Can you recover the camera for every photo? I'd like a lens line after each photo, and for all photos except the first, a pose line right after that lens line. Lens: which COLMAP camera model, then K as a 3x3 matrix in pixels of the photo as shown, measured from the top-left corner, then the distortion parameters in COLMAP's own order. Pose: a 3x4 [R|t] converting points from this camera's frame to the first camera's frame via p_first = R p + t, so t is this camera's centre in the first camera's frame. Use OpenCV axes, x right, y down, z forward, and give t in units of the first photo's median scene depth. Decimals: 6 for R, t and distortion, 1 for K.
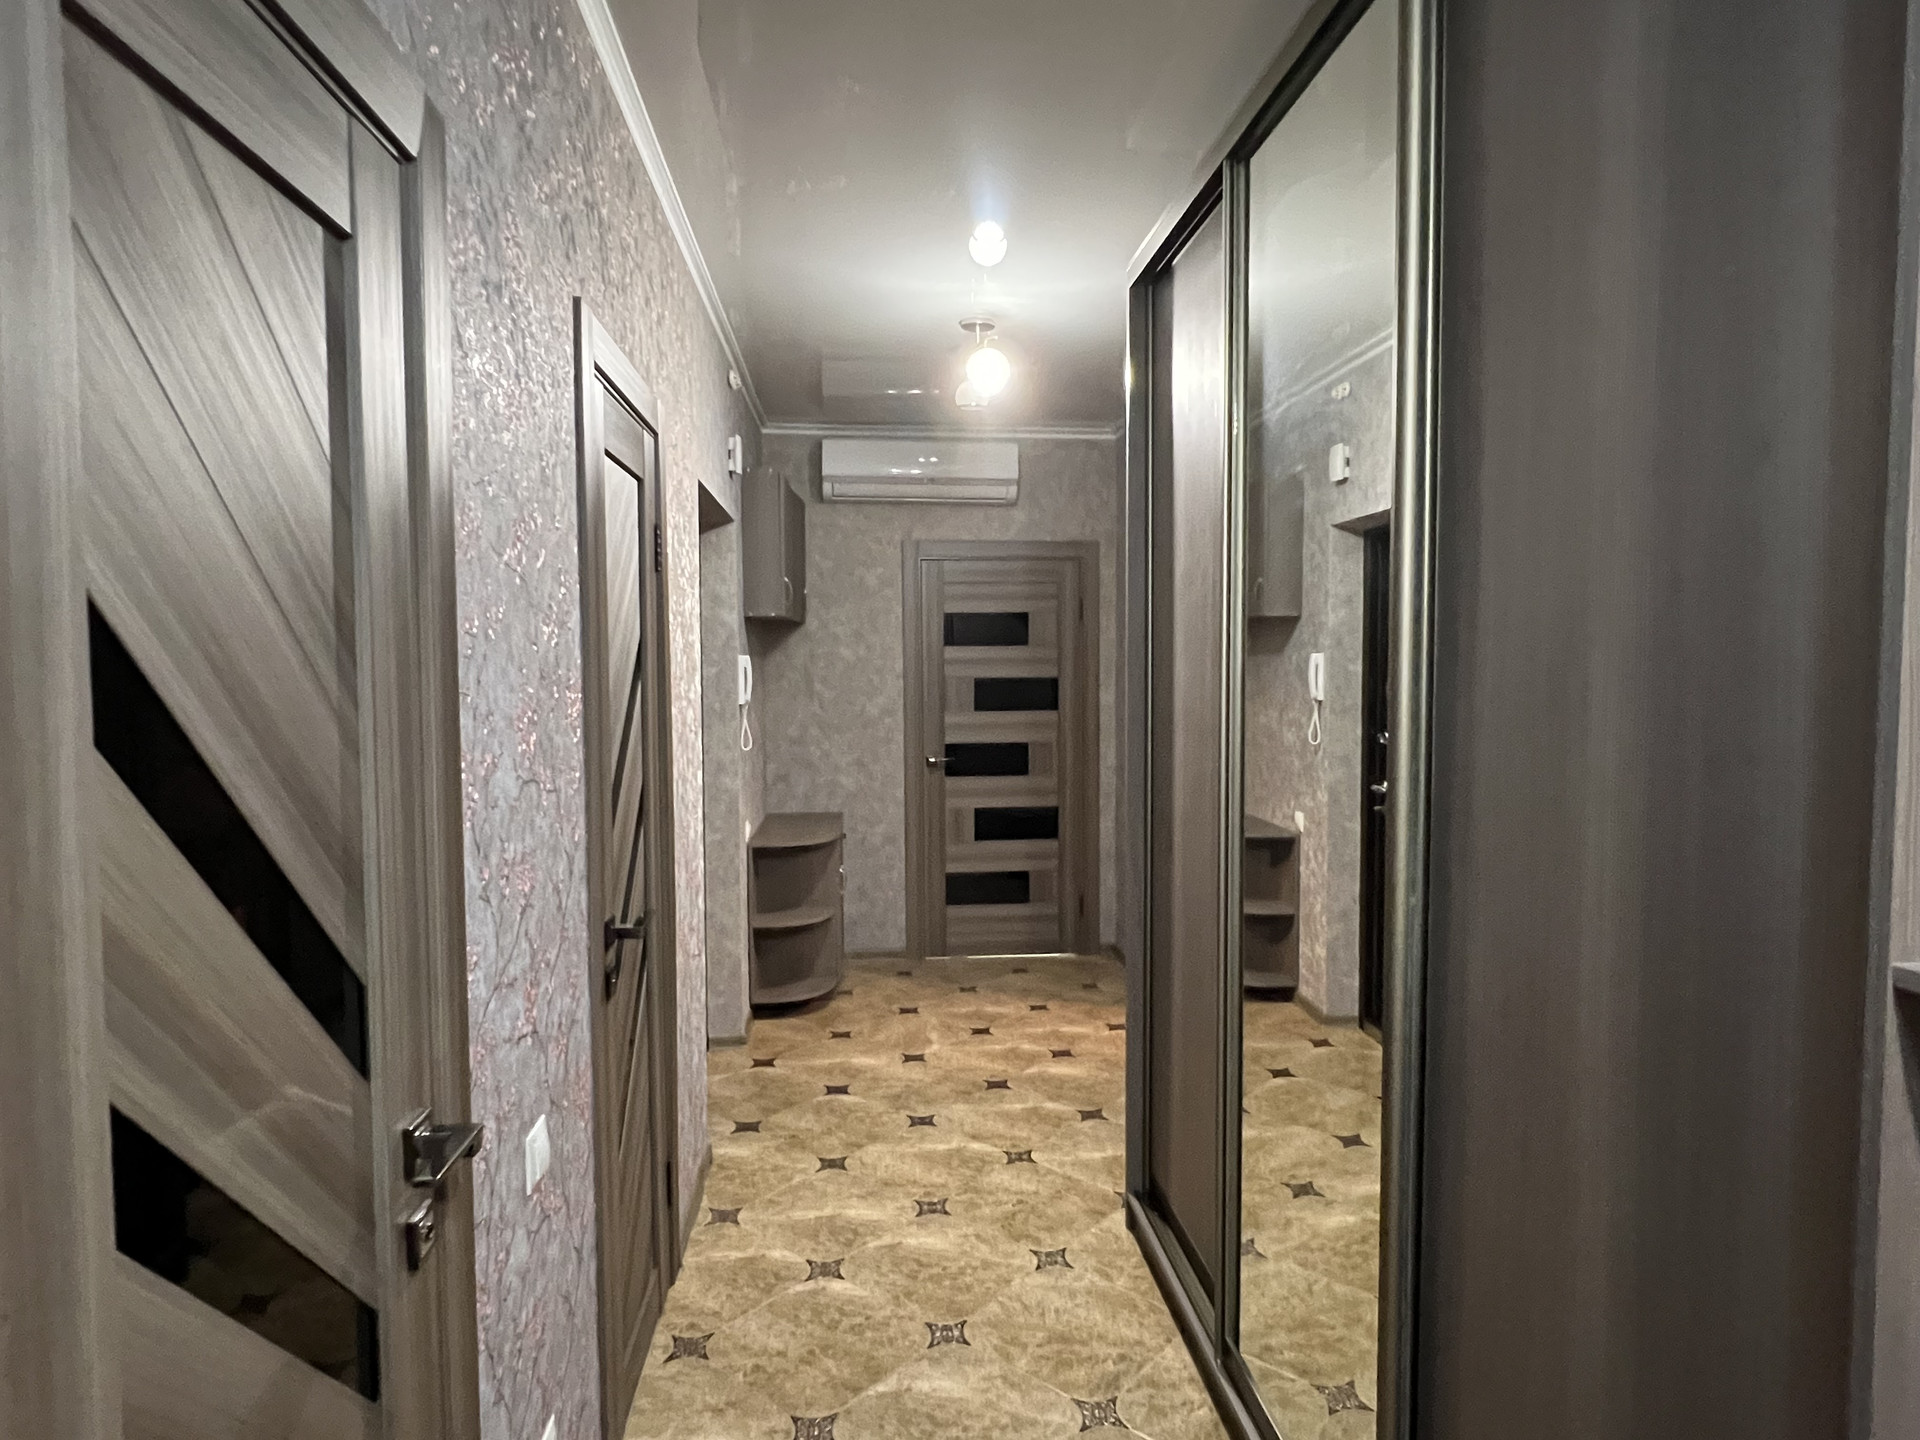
lens RADIAL K [[1087.7, 0, 959.1], [0, 1087.7, 720.3], [0, 0, 1]] dist [-0.004825, 0.000993]
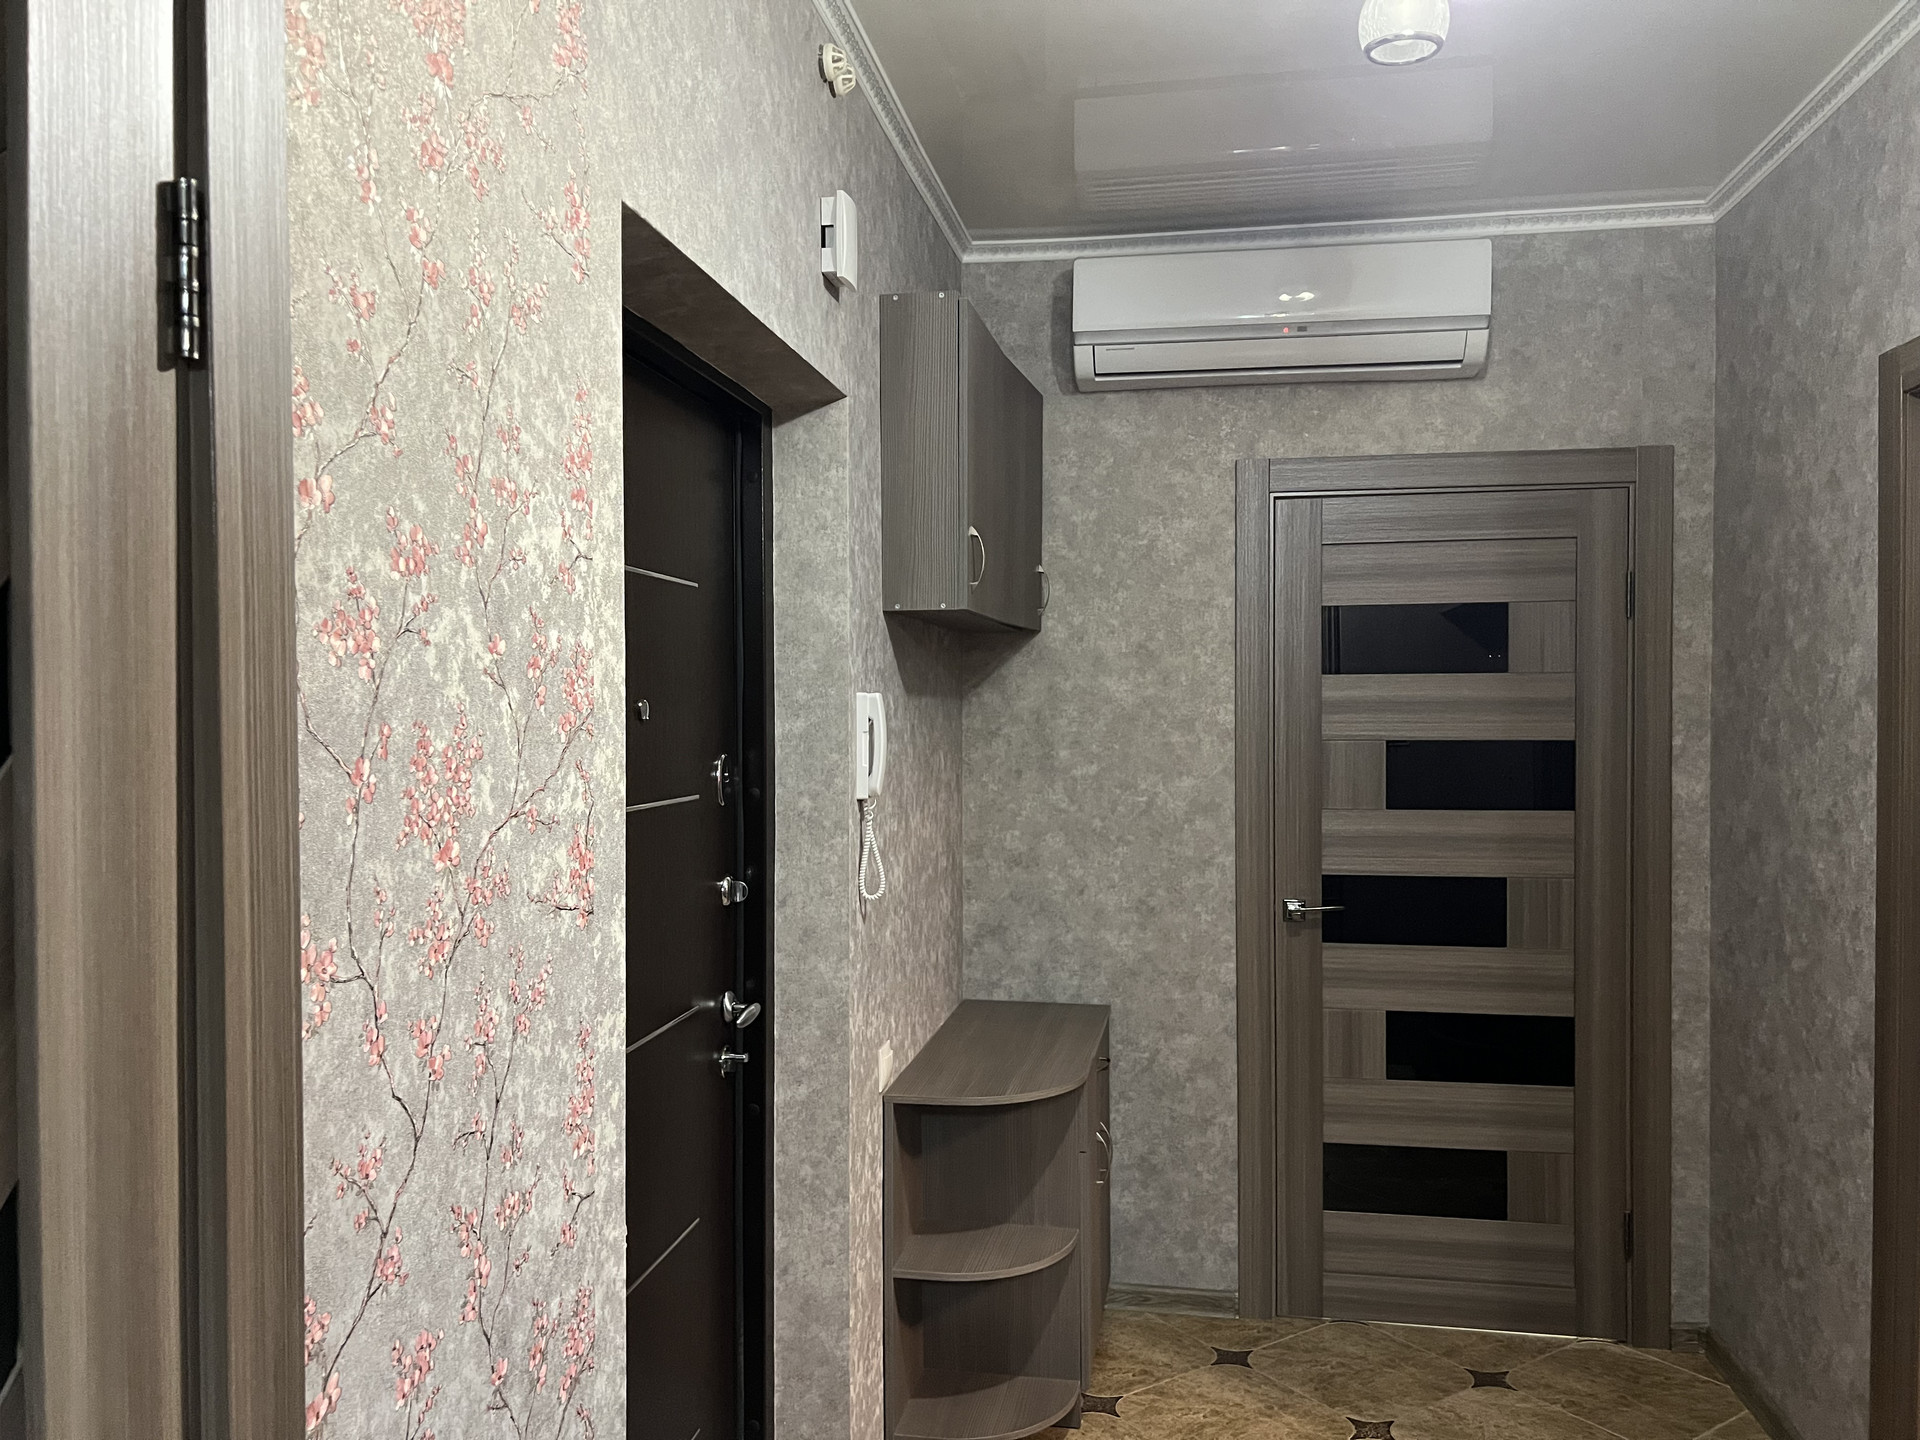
lens RADIAL K [[1441.1, 0, 940.2], [0, 1441.1, 726.4], [0, 0, 1]] dist [0.044739, -0.050166]
pose [[0.963834, 0.007531, -0.266399, -0.005860], [-0.017504, 0.999231, -0.035082, -0.019361], [0.265930, 0.038476, 0.963224, 0.334141]]
